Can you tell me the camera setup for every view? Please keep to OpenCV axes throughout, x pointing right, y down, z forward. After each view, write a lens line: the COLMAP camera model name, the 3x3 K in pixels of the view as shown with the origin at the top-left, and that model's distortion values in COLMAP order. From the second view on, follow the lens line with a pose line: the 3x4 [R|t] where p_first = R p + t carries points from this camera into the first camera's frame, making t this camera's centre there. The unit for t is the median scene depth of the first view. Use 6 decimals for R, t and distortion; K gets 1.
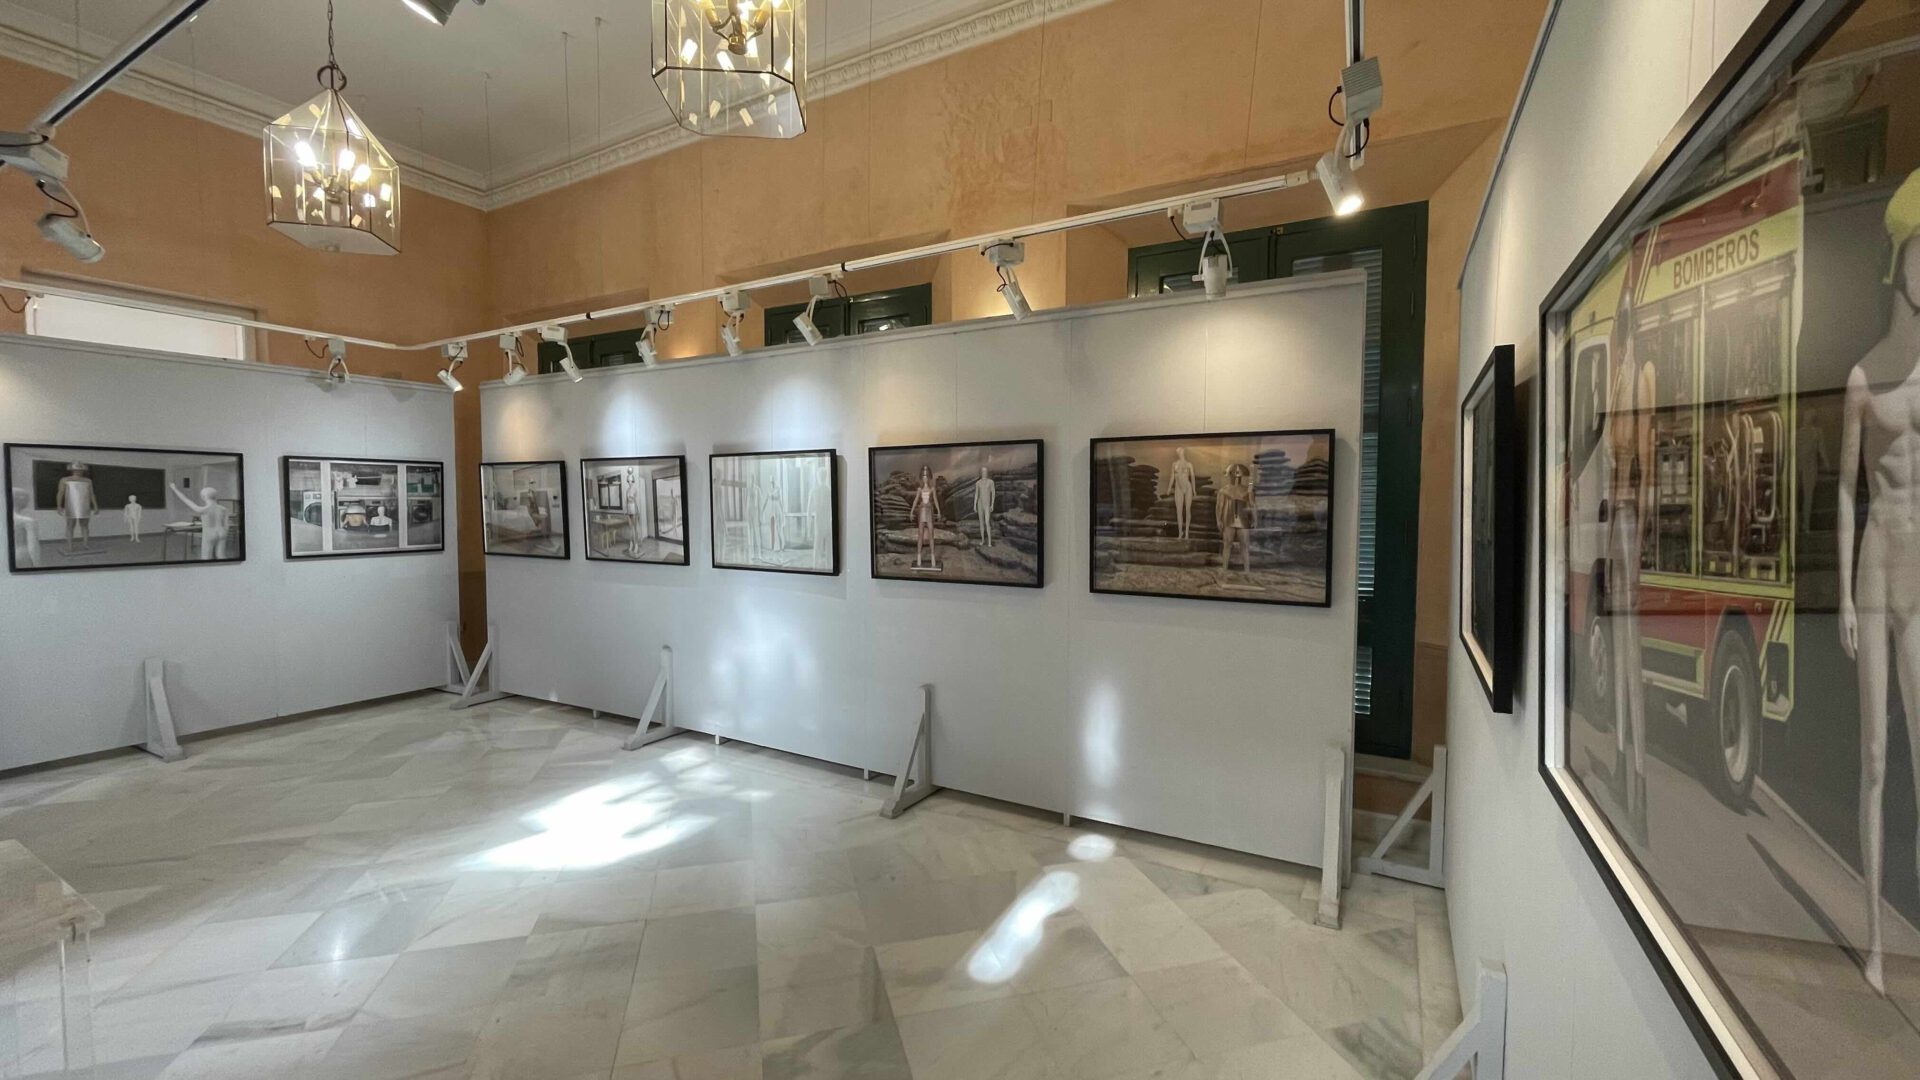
lens RADIAL K [[771.1, 0, 960.0], [0, 771.1, 540.0], [0, 0, 1]] dist [-0.001746, -0.000098]
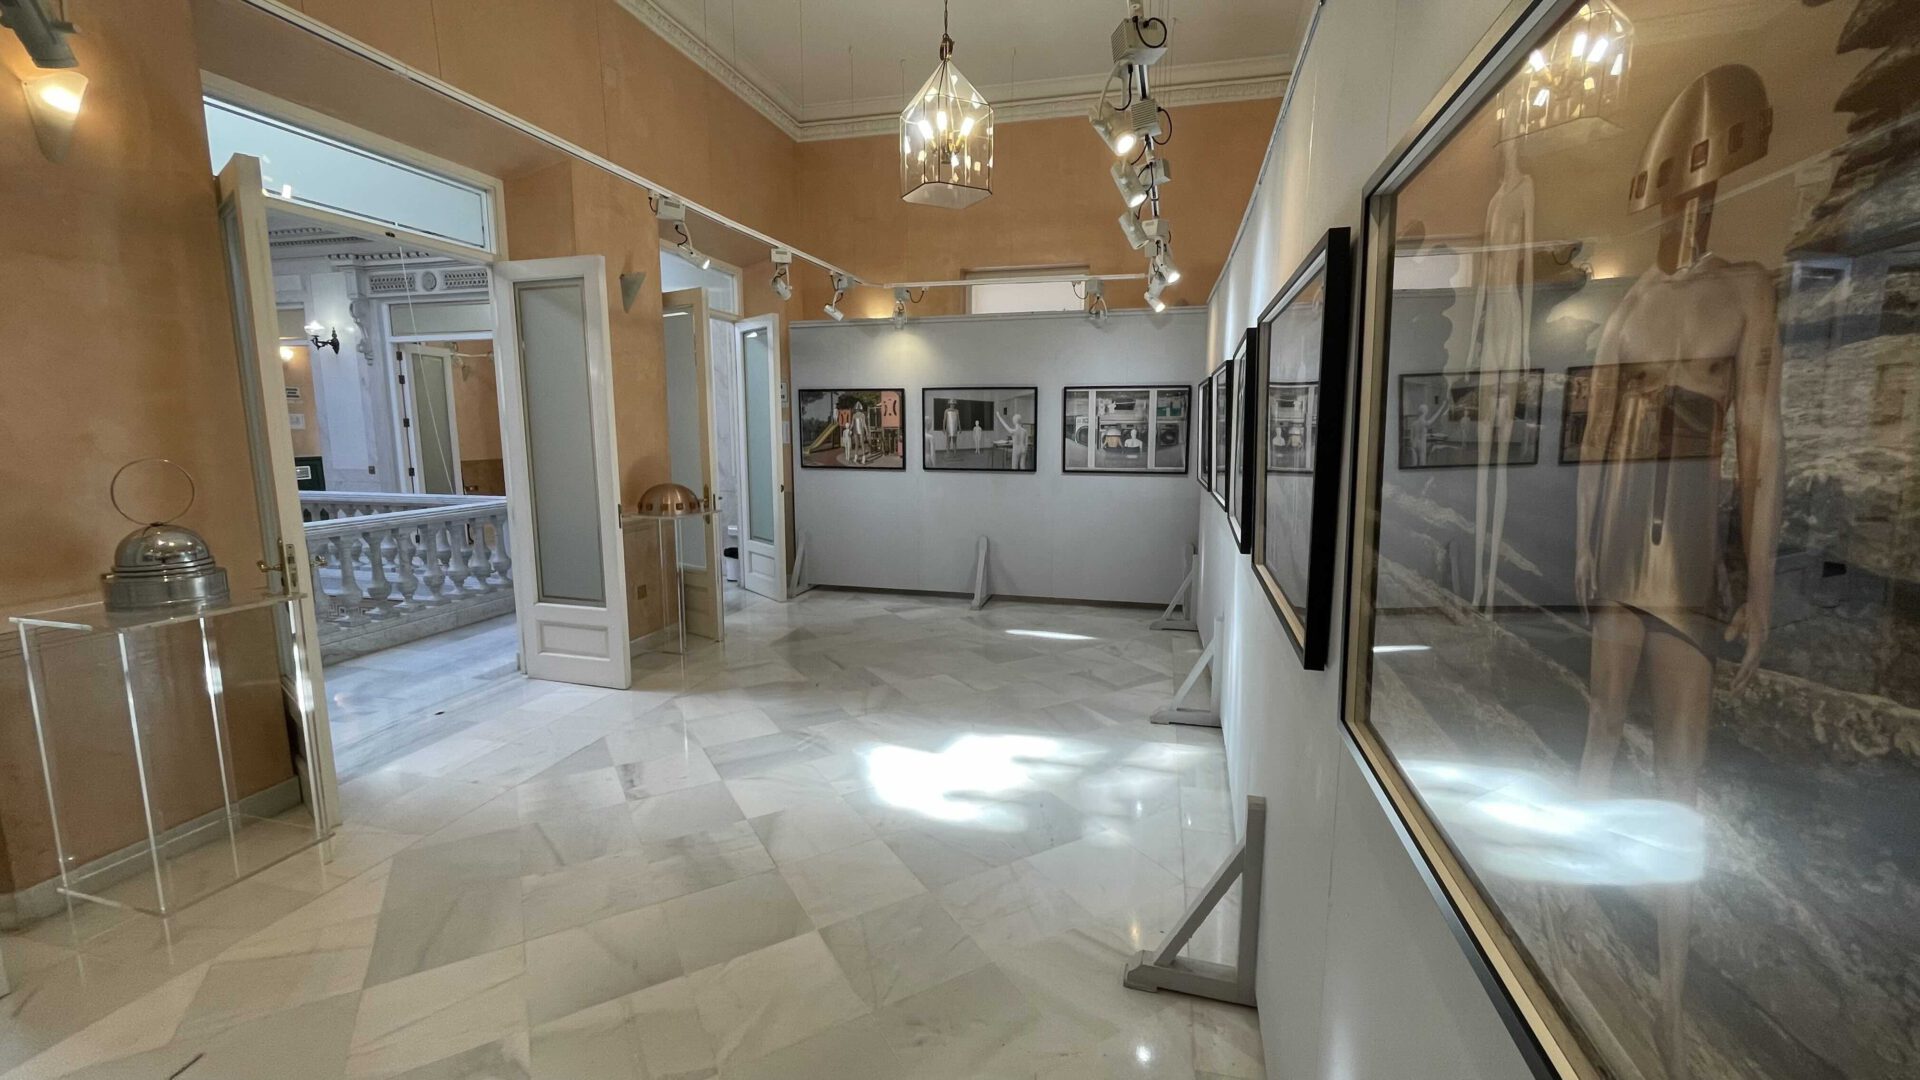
lens RADIAL K [[771.1, 0, 960.0], [0, 771.1, 540.0], [0, 0, 1]] dist [-0.001746, -0.000098]
pose [[0.258453, 0.140508, -0.955751, 0.324881], [-0.048037, 0.990011, 0.132555, -0.028302], [0.964829, 0.011653, 0.262621, 0.624405]]
